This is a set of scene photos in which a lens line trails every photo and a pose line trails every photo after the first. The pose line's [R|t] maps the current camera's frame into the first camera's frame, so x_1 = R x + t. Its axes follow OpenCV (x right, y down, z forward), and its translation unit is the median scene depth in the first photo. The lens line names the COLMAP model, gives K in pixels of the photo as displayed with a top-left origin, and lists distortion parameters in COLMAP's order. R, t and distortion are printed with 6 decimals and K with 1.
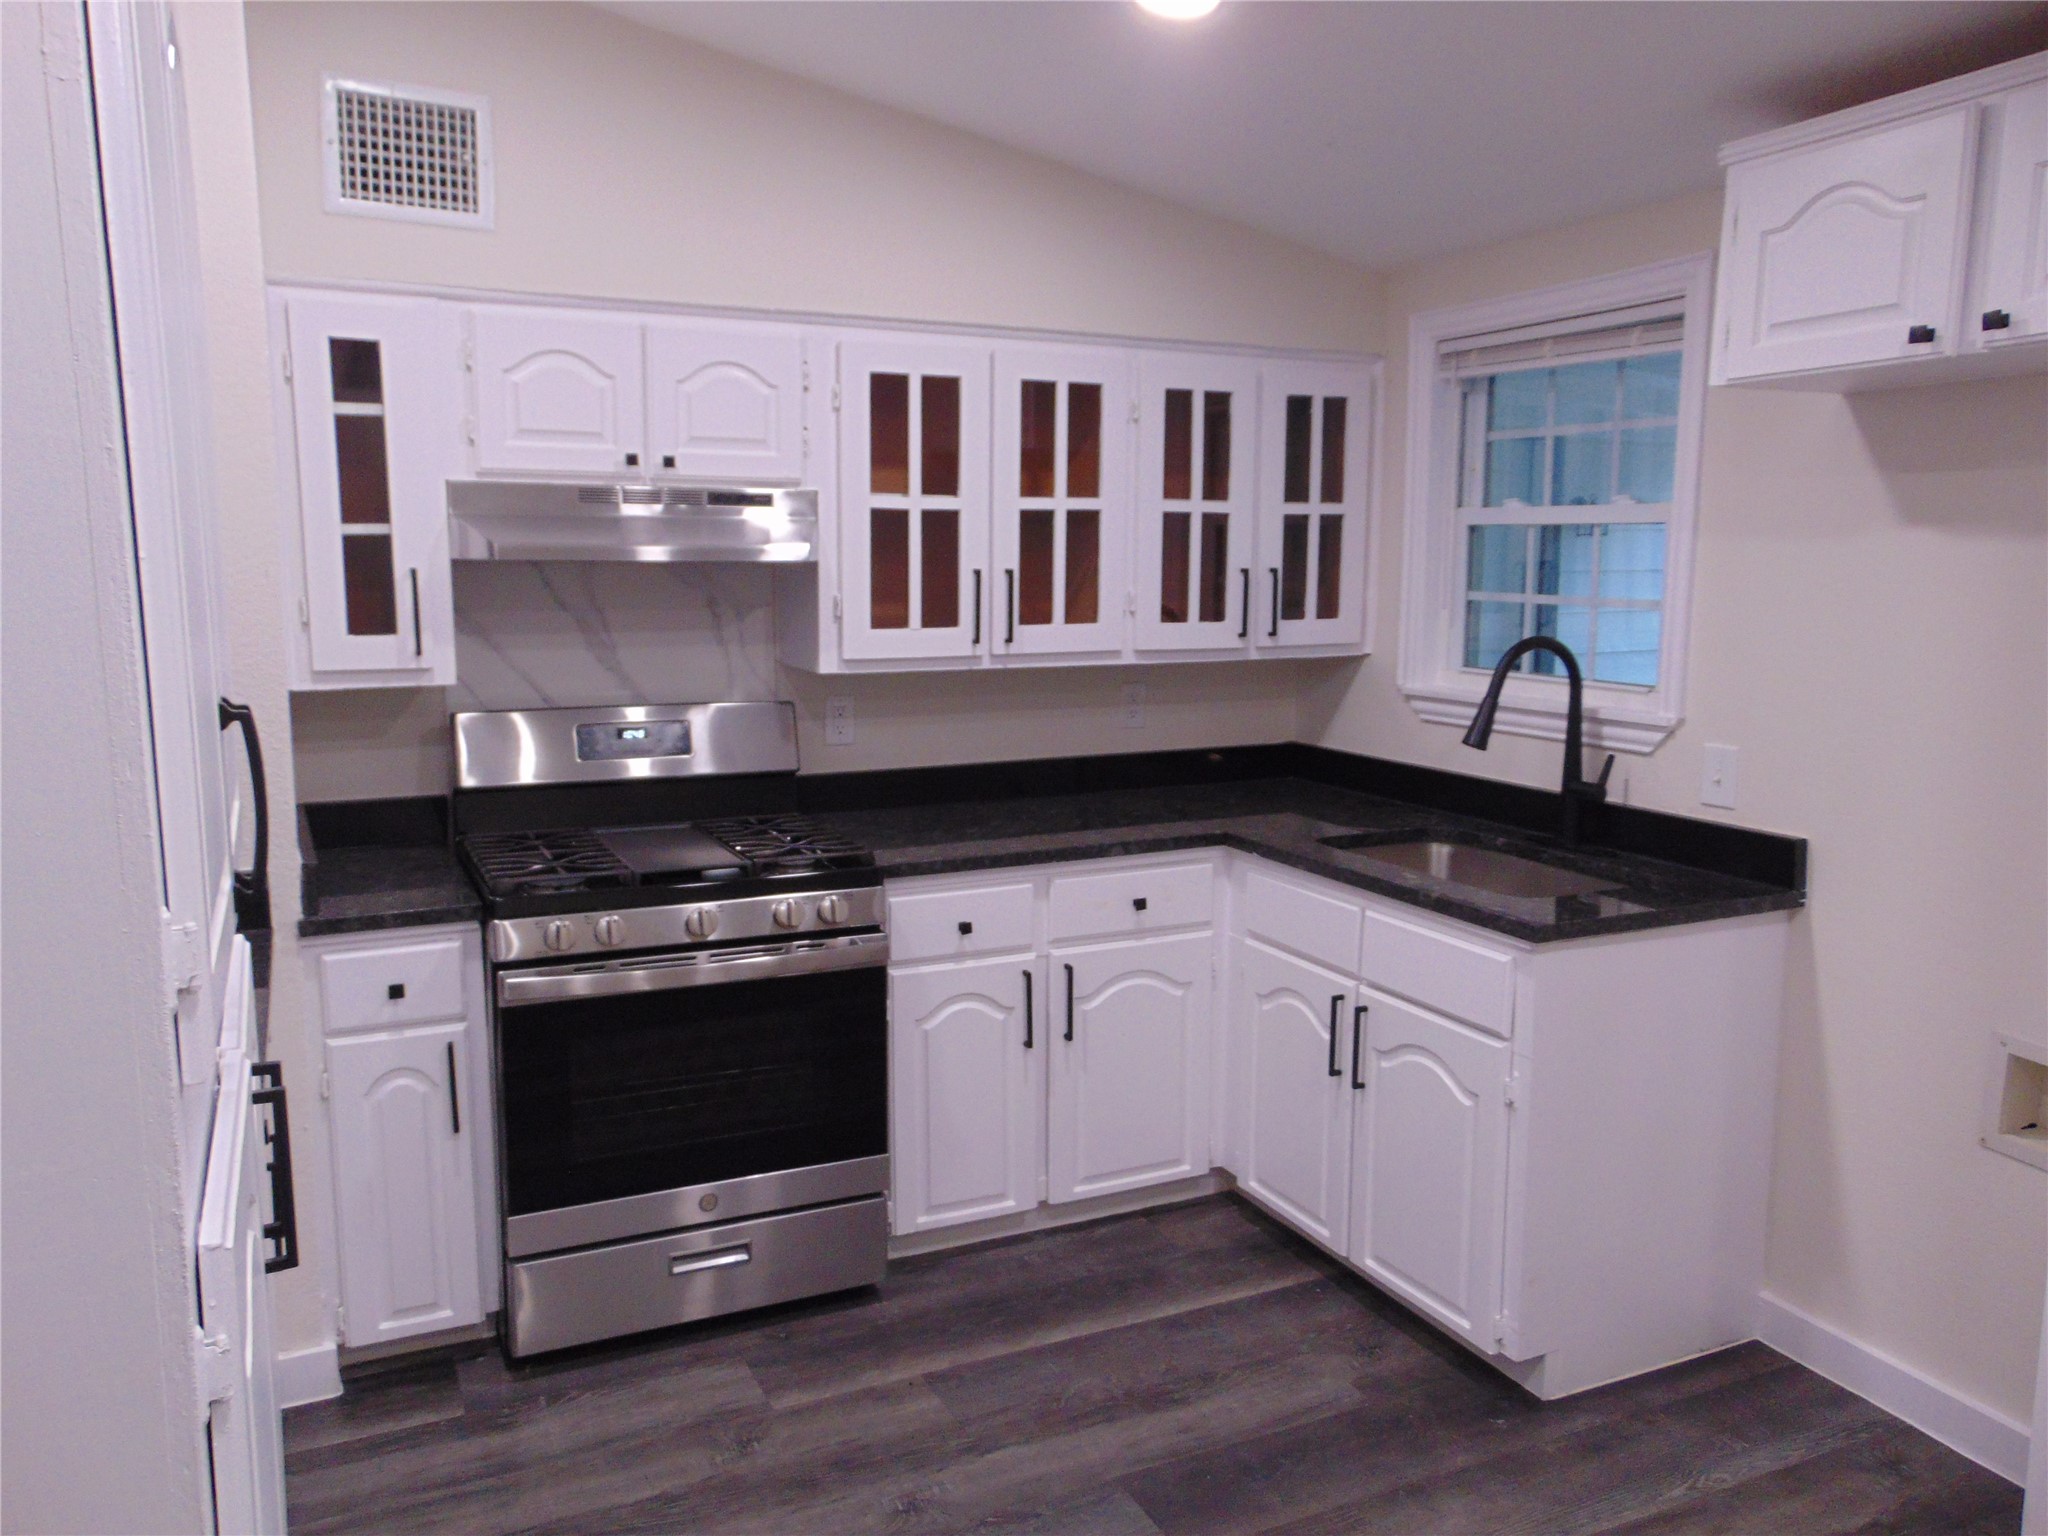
lens RADIAL K [[1545.4, 0, 1021.0], [0, 1545.4, 770.8], [0, 0, 1]] dist [-0.035487, 0.086368]
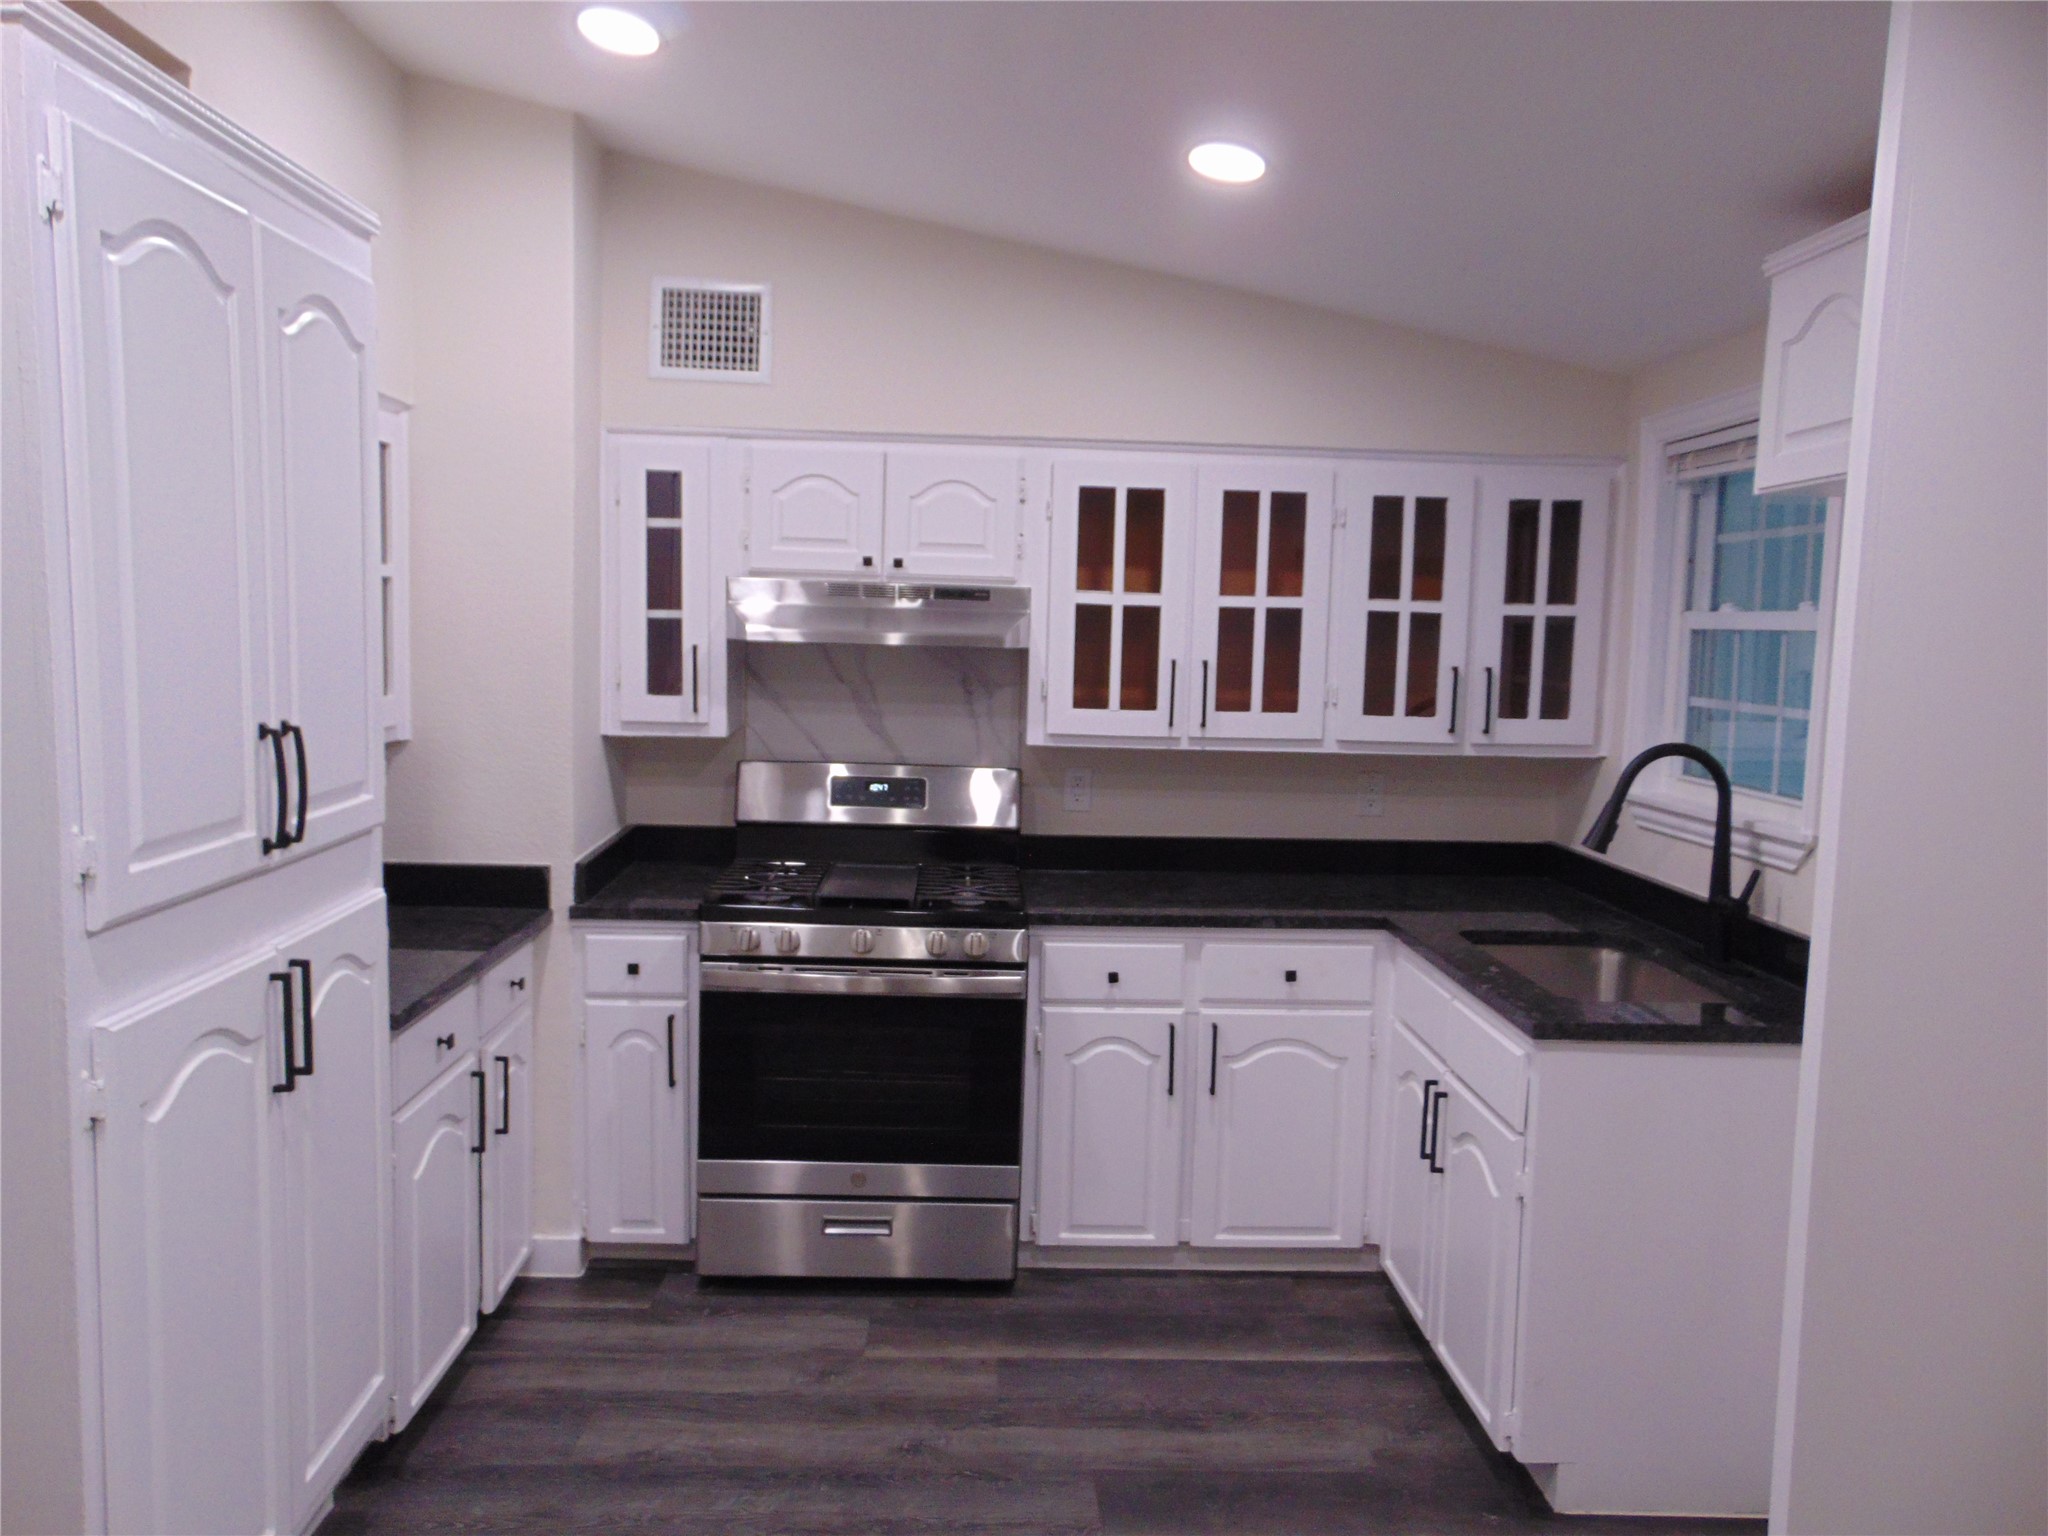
lens RADIAL K [[1545.4, 0, 1021.0], [0, 1545.4, 770.8], [0, 0, 1]] dist [-0.035487, 0.086368]
pose [[0.917240, 0.057543, -0.394156, 0.340104], [-0.079594, 0.996032, -0.039810, 0.002678], [0.390301, 0.067887, 0.918181, -0.063785]]
